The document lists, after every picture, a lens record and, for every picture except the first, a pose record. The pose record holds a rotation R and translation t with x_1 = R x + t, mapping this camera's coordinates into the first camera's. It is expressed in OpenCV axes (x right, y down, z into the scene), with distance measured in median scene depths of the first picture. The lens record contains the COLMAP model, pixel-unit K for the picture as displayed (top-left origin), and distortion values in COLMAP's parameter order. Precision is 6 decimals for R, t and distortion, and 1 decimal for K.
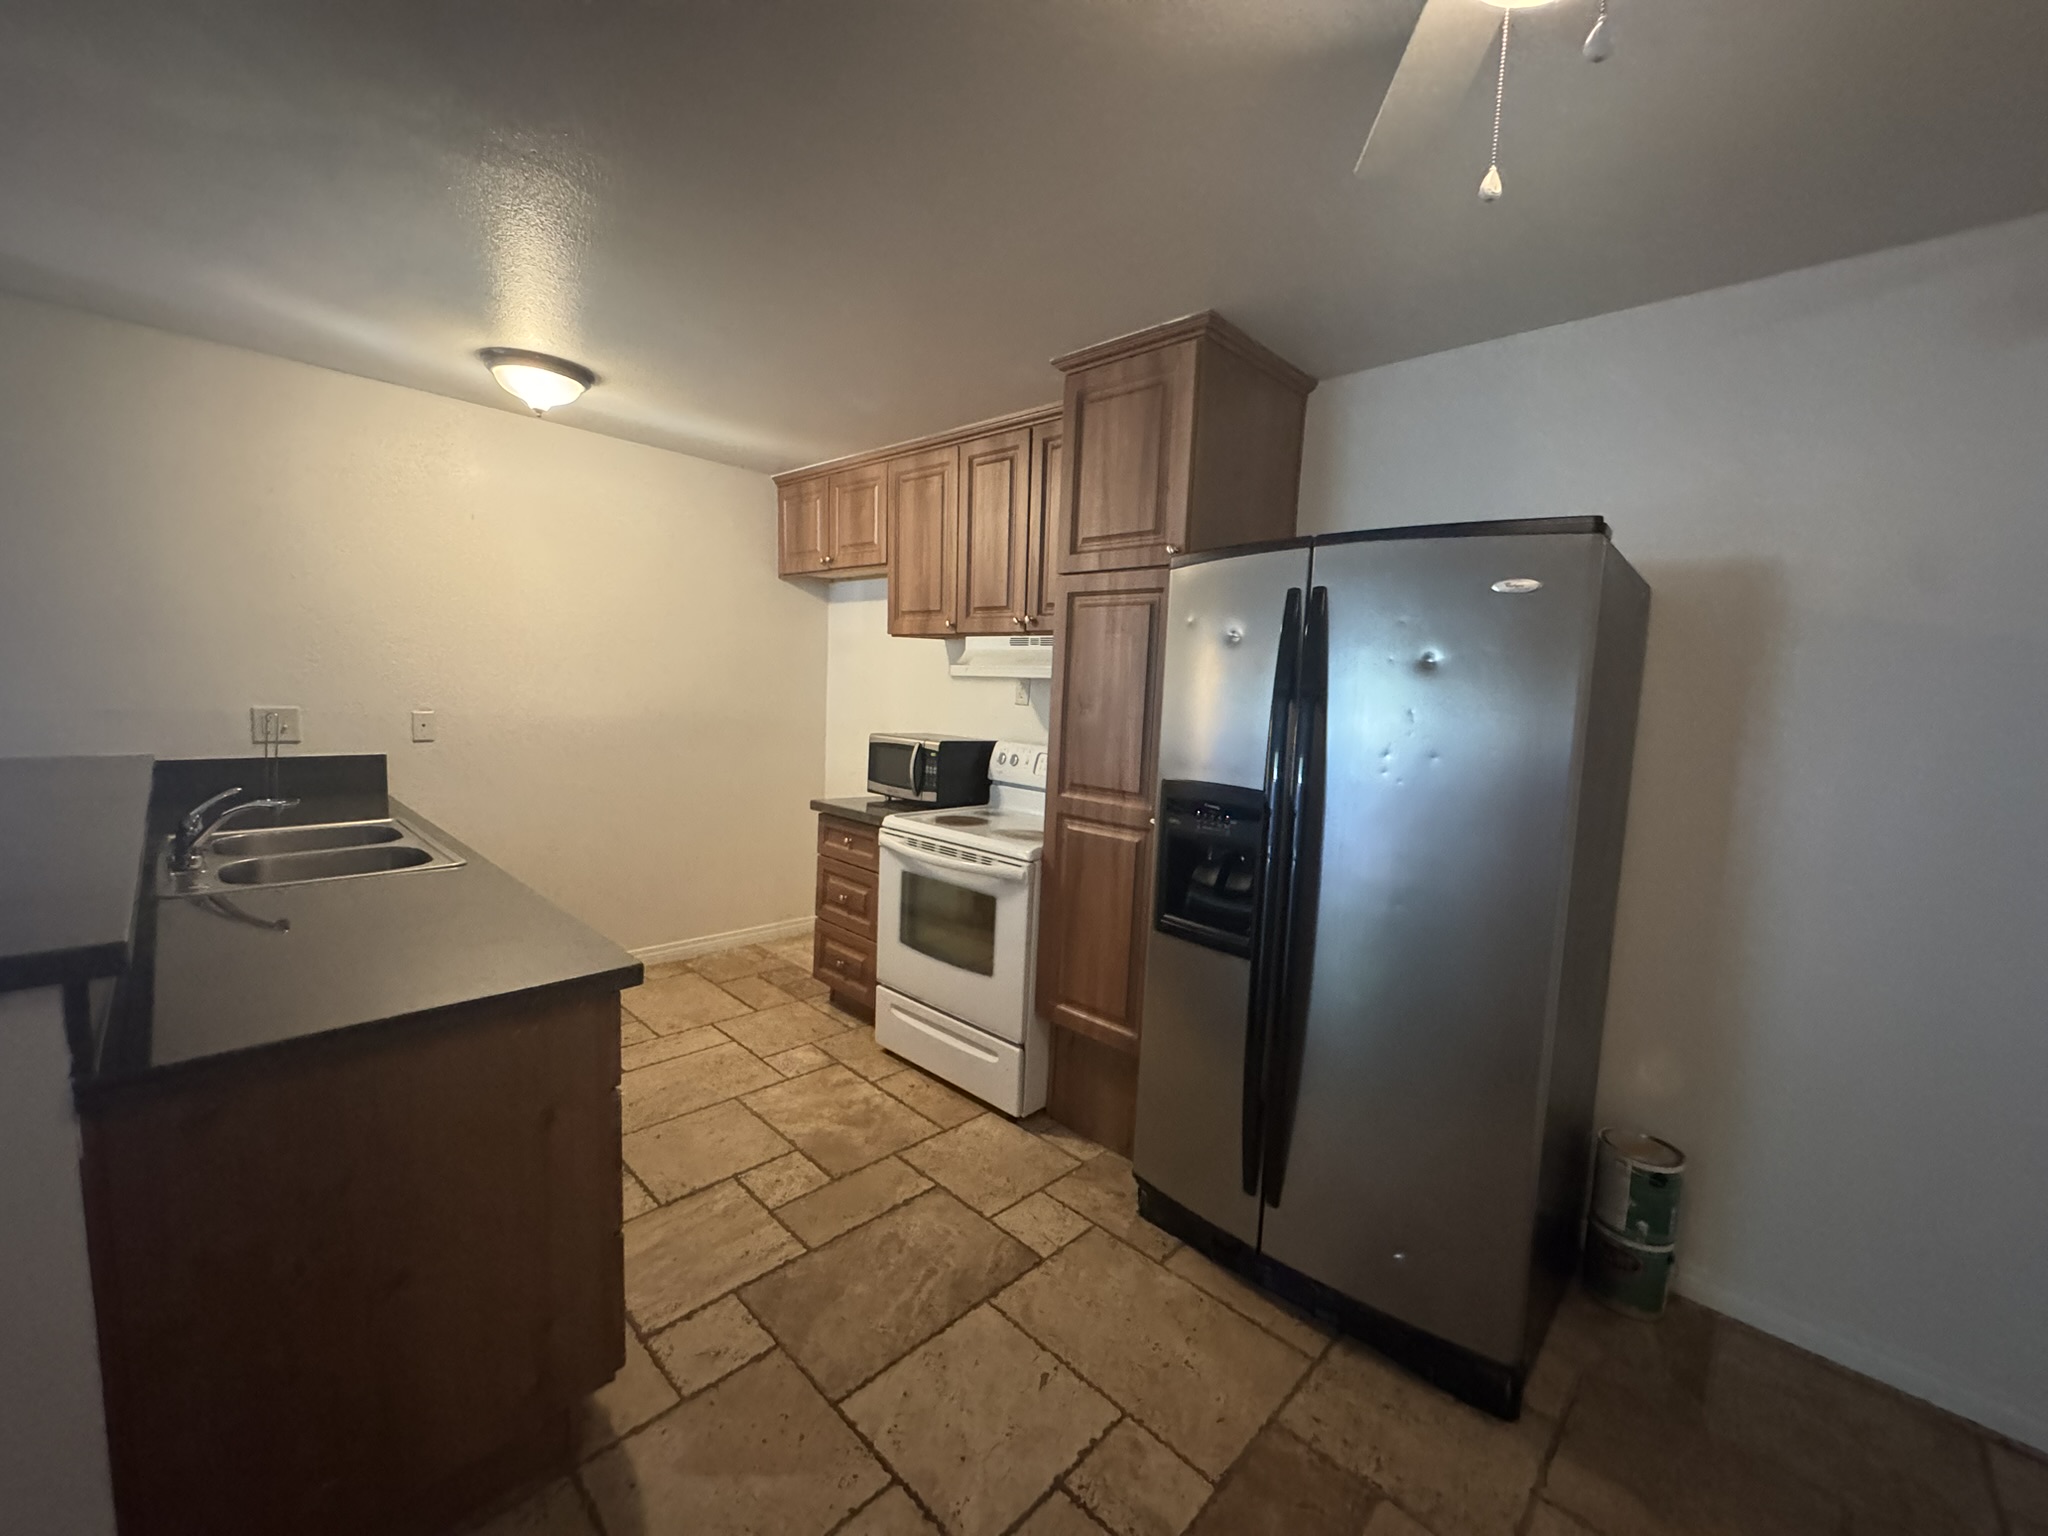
lens RADIAL K [[820.1, 0, 1017.5], [0, 820.1, 766.3], [0, 0, 1]] dist [-0.000218, 0.000080]
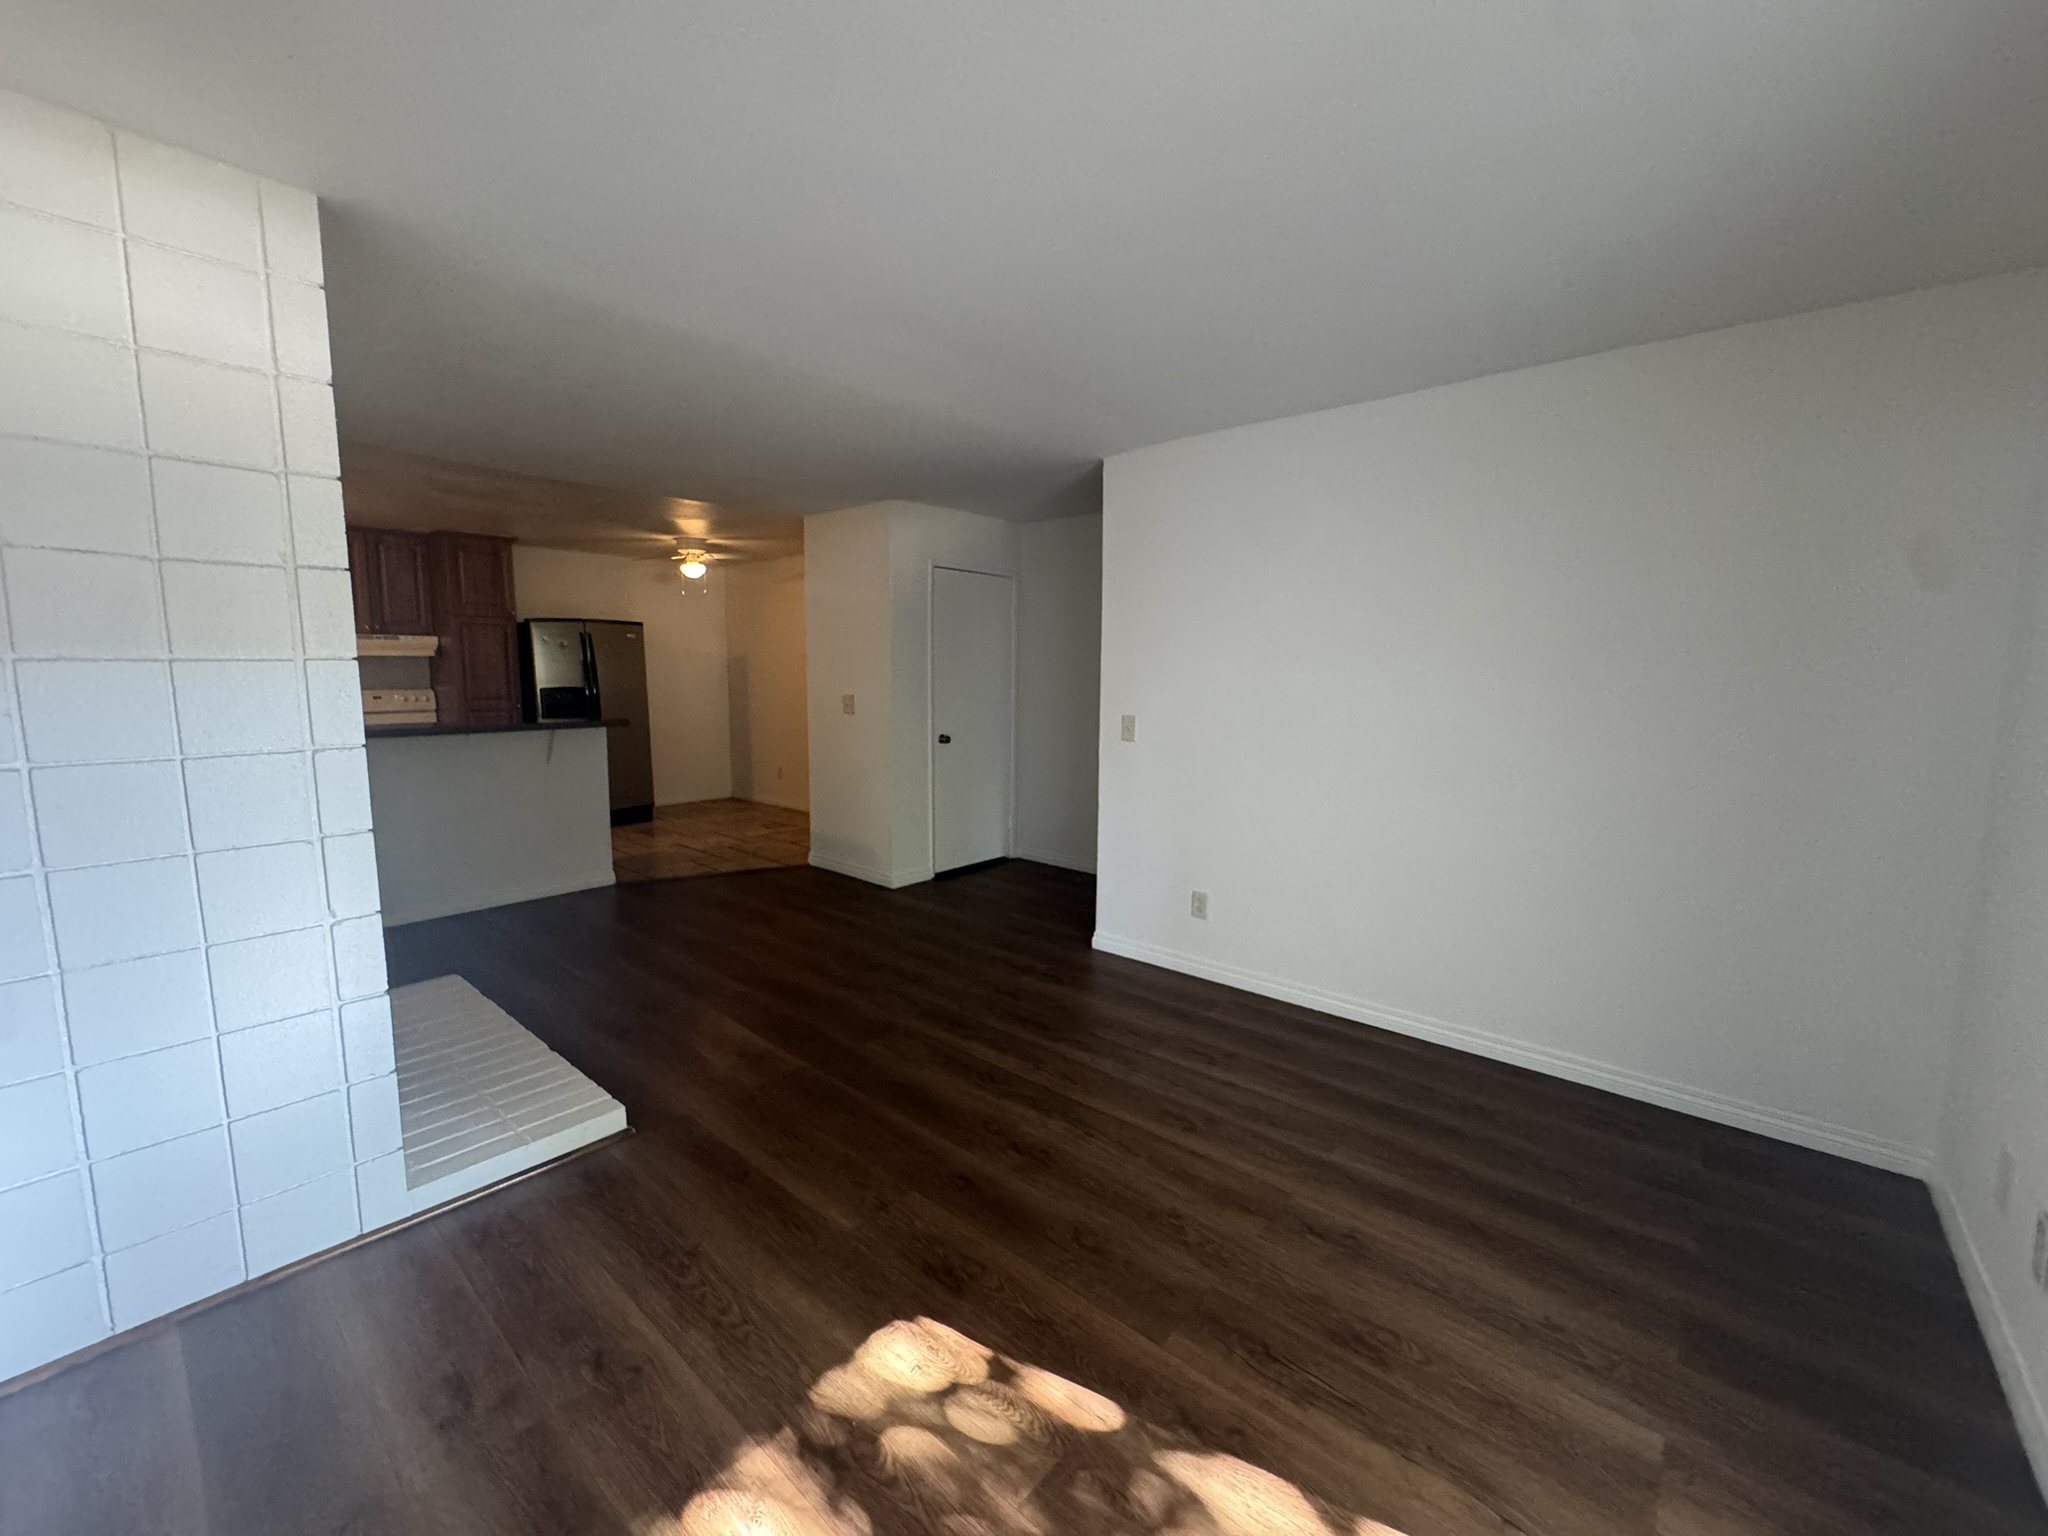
lens RADIAL K [[820.1, 0, 1017.5], [0, 820.1, 766.3], [0, 0, 1]] dist [-0.000218, 0.000080]
pose [[-0.046785, -0.165472, 0.985104, -2.359112], [0.085022, 0.981946, 0.168980, -0.052200], [-0.995280, 0.091661, -0.031872, -0.545283]]
